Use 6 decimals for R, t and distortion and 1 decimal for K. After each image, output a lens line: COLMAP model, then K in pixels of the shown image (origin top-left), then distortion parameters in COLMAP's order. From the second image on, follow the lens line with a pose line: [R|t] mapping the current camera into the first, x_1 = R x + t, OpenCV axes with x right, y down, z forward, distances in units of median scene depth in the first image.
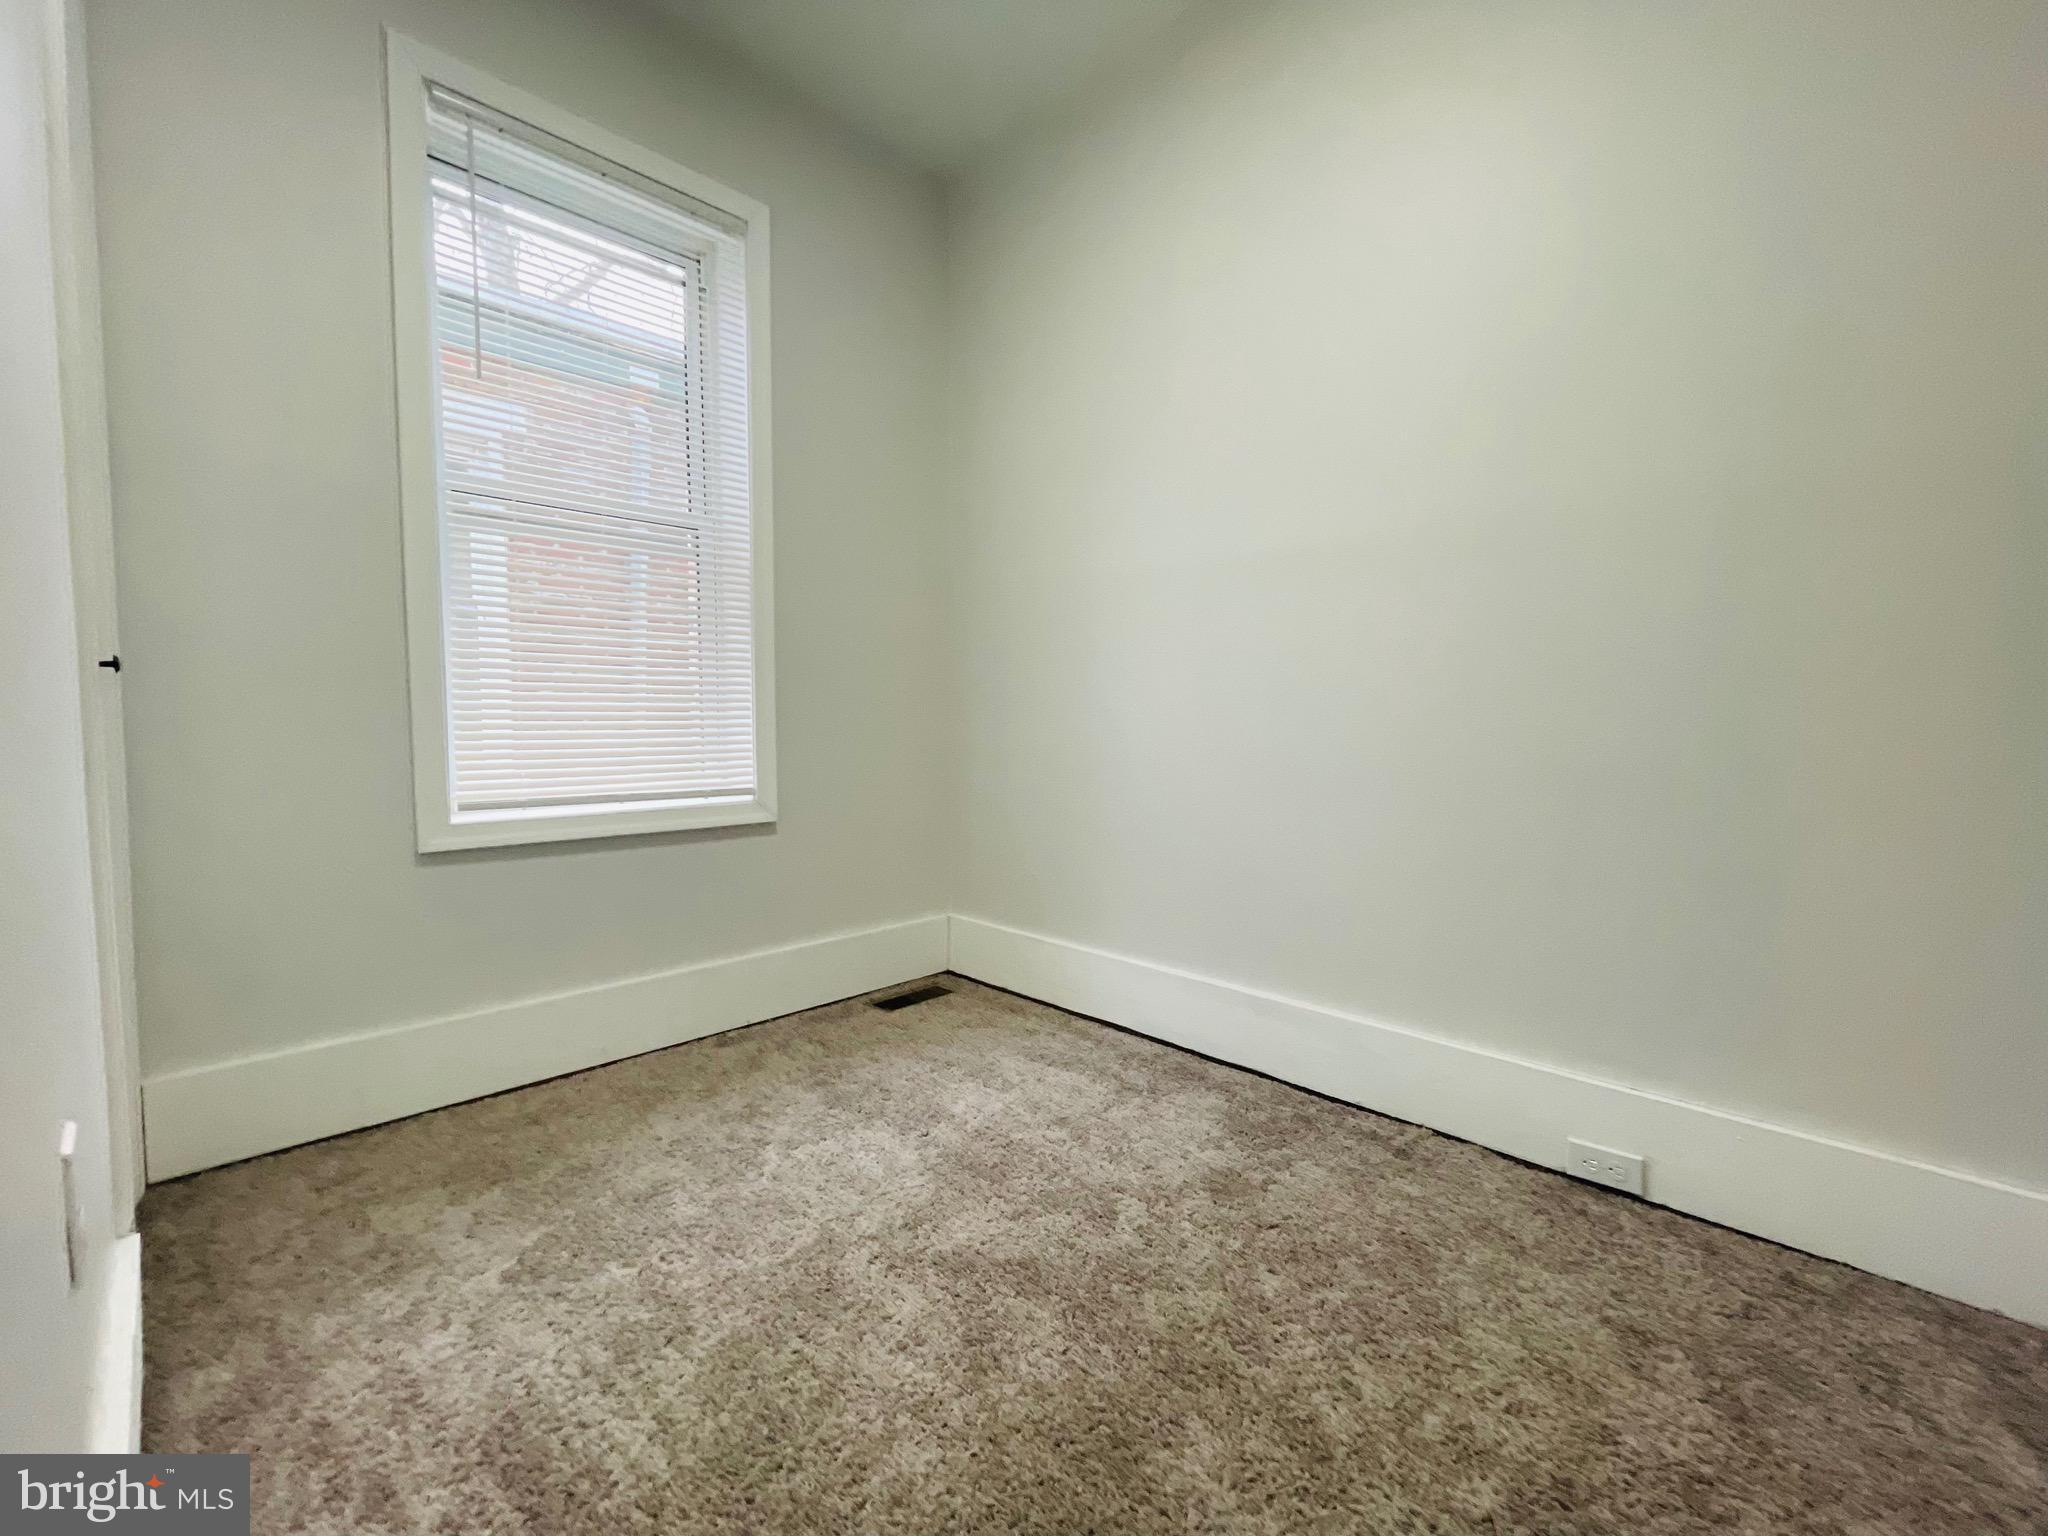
lens RADIAL K [[830.1, 0, 1024.0], [0, 830.1, 768.0], [0, 0, 1]] dist [-0.002456, -0.000189]
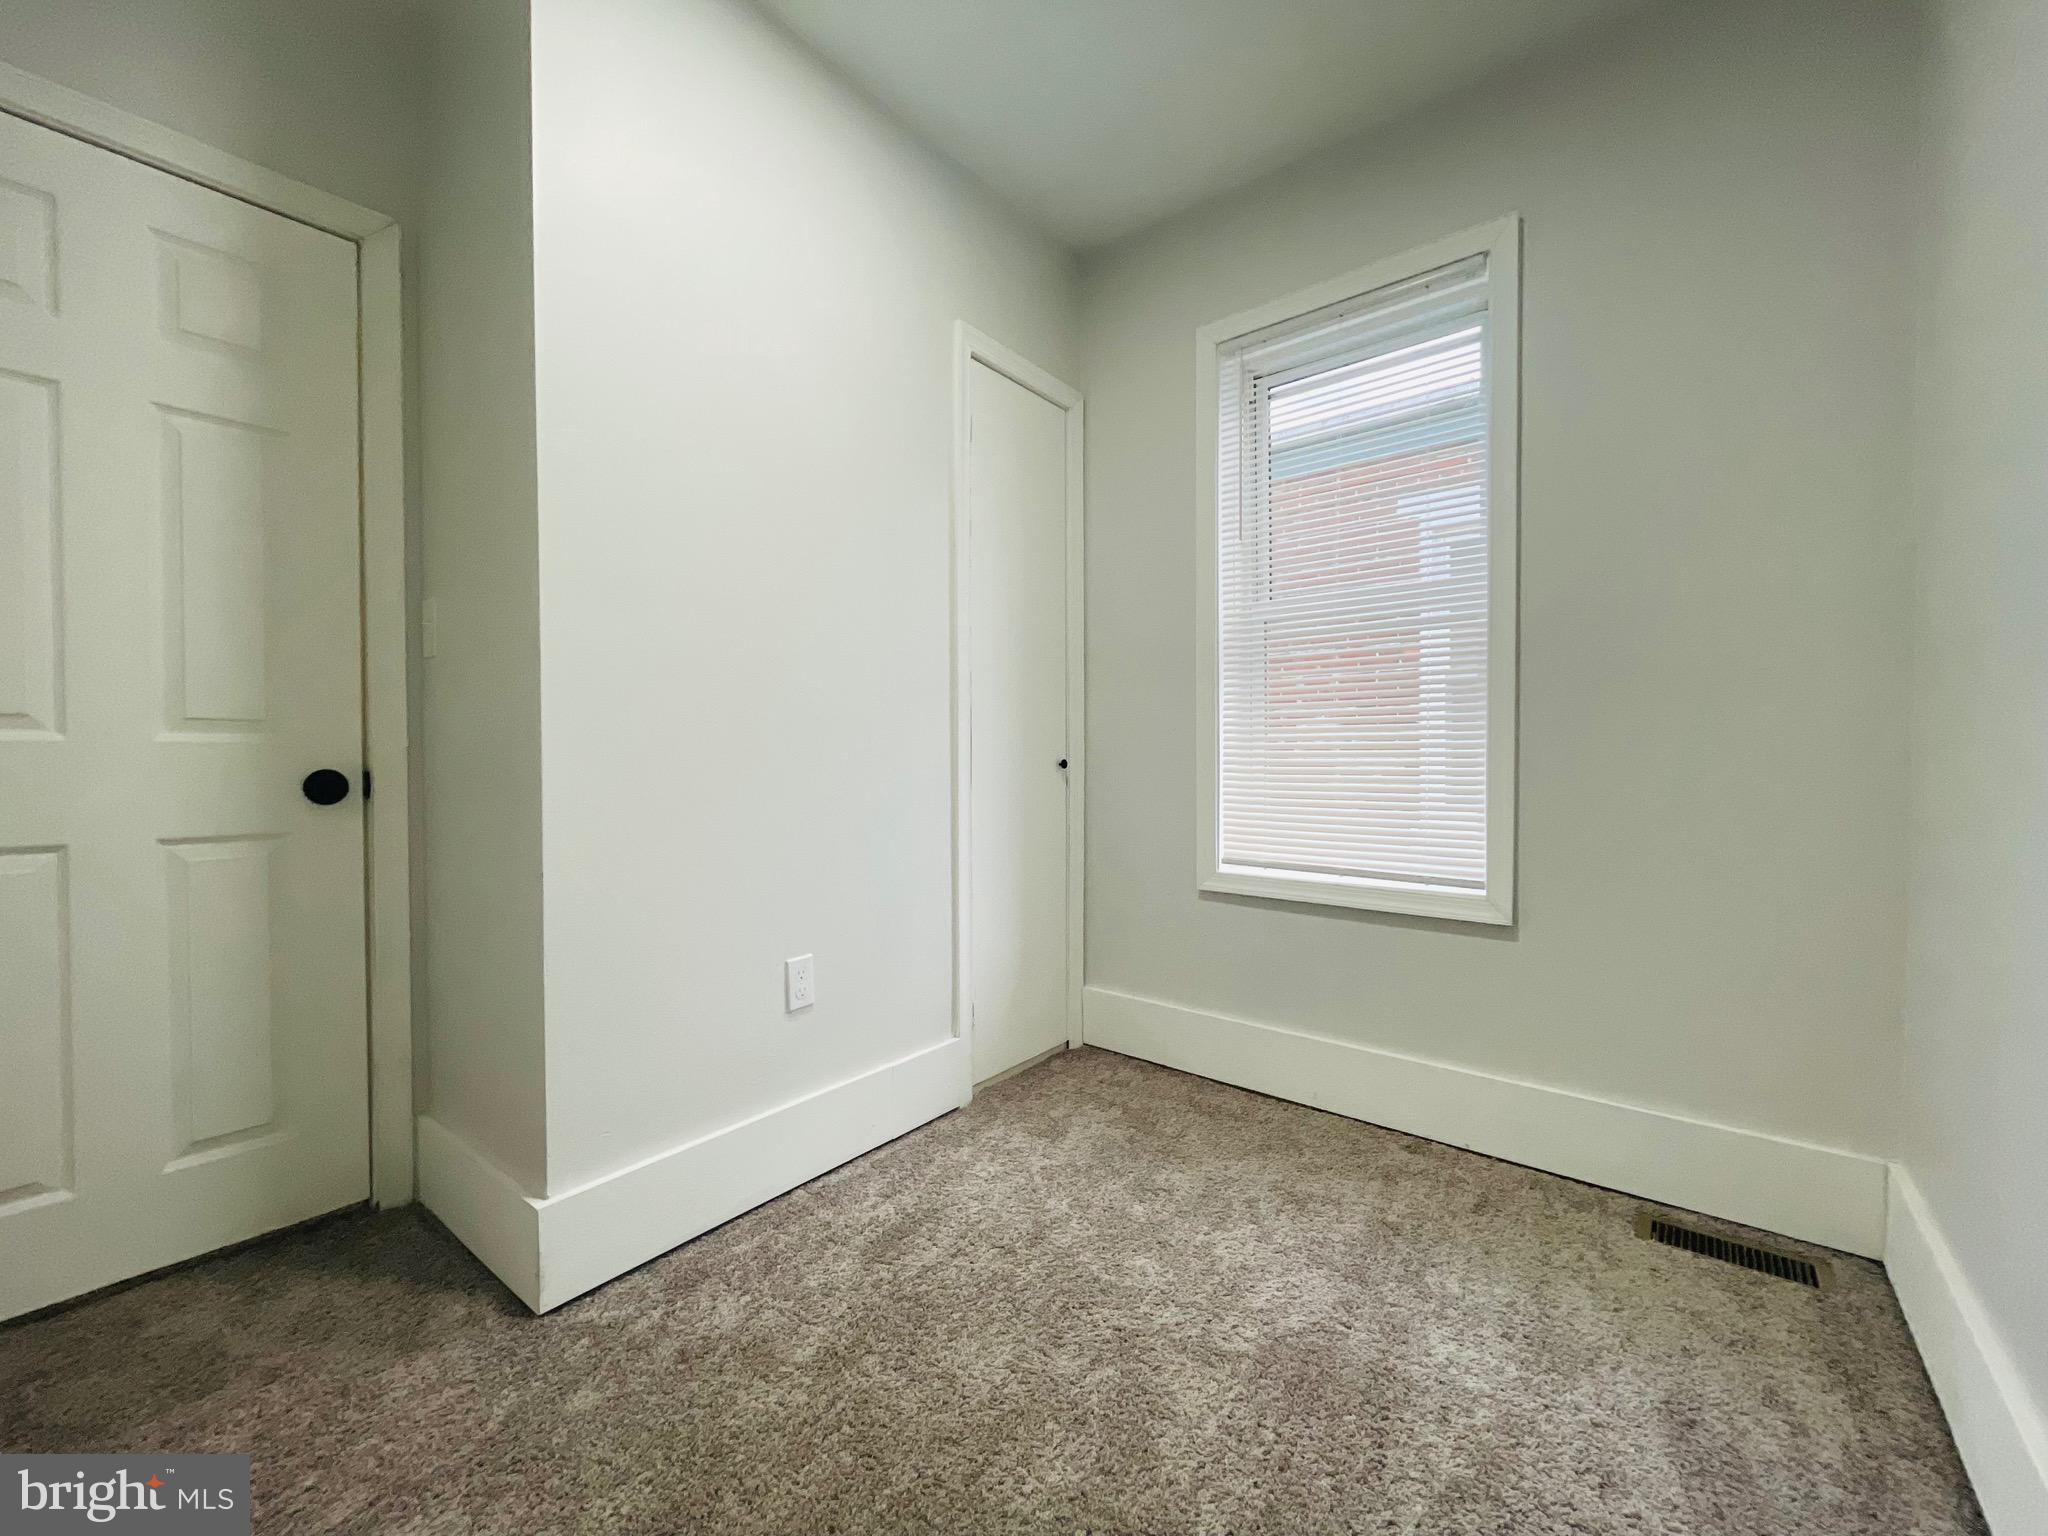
lens RADIAL K [[830.1, 0, 1024.0], [0, 830.1, 768.0], [0, 0, 1]] dist [-0.002456, -0.000189]
pose [[0.096392, 0.012125, -0.995270, 0.583111], [-0.057784, 0.998308, 0.006566, -0.086264], [0.993665, 0.056877, 0.096930, 0.502170]]
